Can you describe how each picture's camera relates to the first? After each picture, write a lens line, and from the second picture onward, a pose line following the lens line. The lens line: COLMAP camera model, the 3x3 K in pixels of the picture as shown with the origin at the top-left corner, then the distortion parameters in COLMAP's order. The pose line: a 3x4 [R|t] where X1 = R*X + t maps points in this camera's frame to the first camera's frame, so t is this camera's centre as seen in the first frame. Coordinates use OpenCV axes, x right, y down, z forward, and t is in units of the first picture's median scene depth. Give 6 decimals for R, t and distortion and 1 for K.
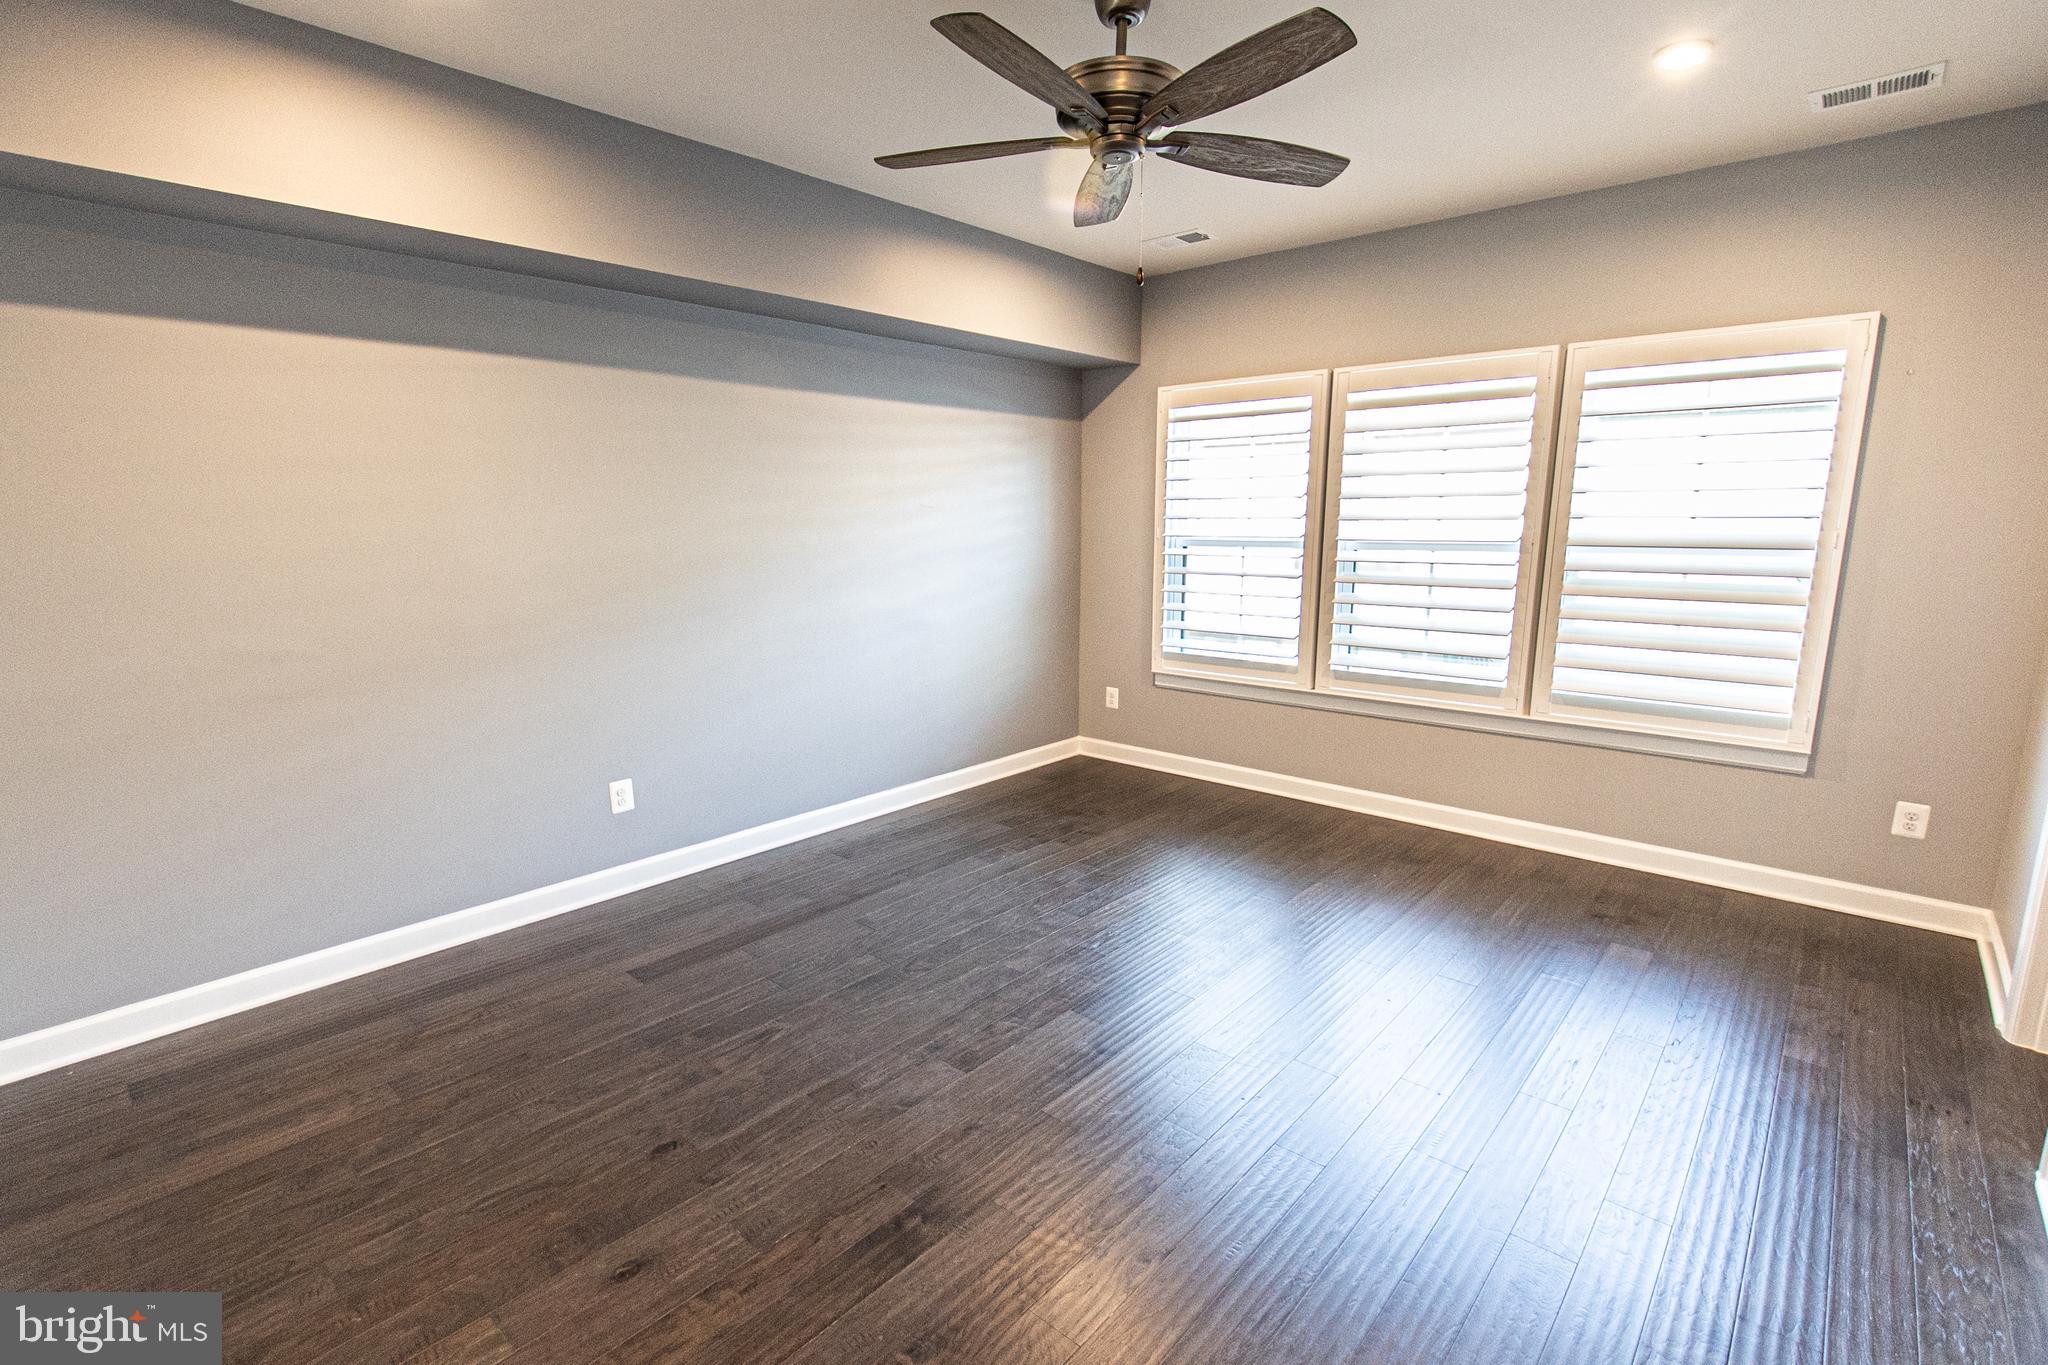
lens RADIAL K [[954.3, 0, 1018.6], [0, 954.3, 710.6], [0, 0, 1]] dist [0.008911, -0.013778]
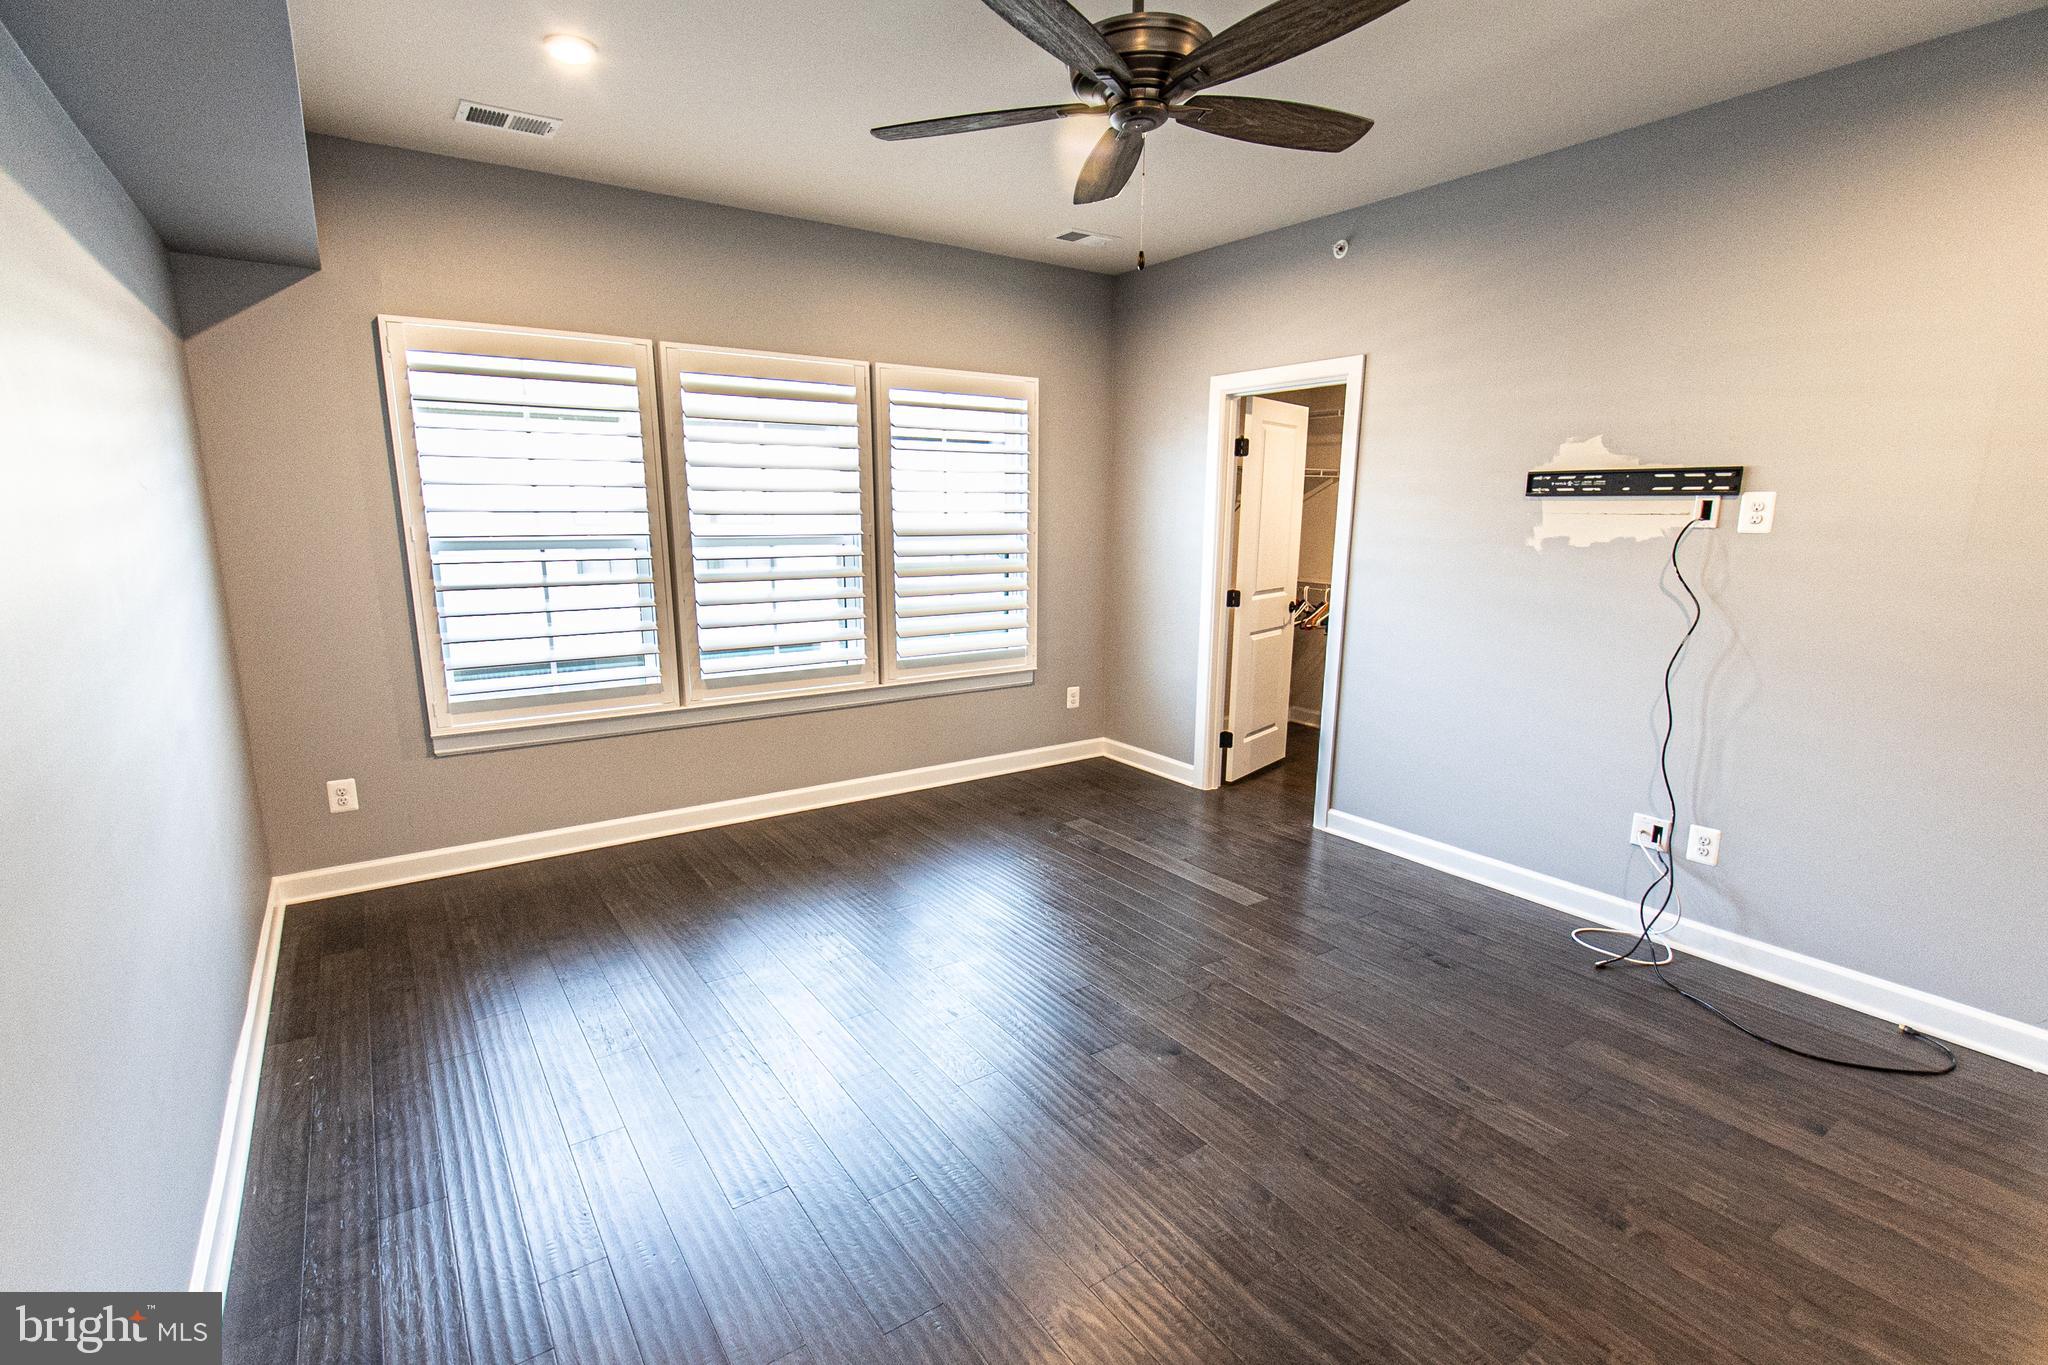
lens RADIAL K [[954.3, 0, 1018.6], [0, 954.3, 710.6], [0, 0, 1]] dist [0.008911, -0.013778]
pose [[0.226591, -0.188620, 0.955552, -0.560233], [0.196318, 0.969779, 0.144875, -0.102217], [-0.954000, 0.154765, 0.256773, 0.573199]]
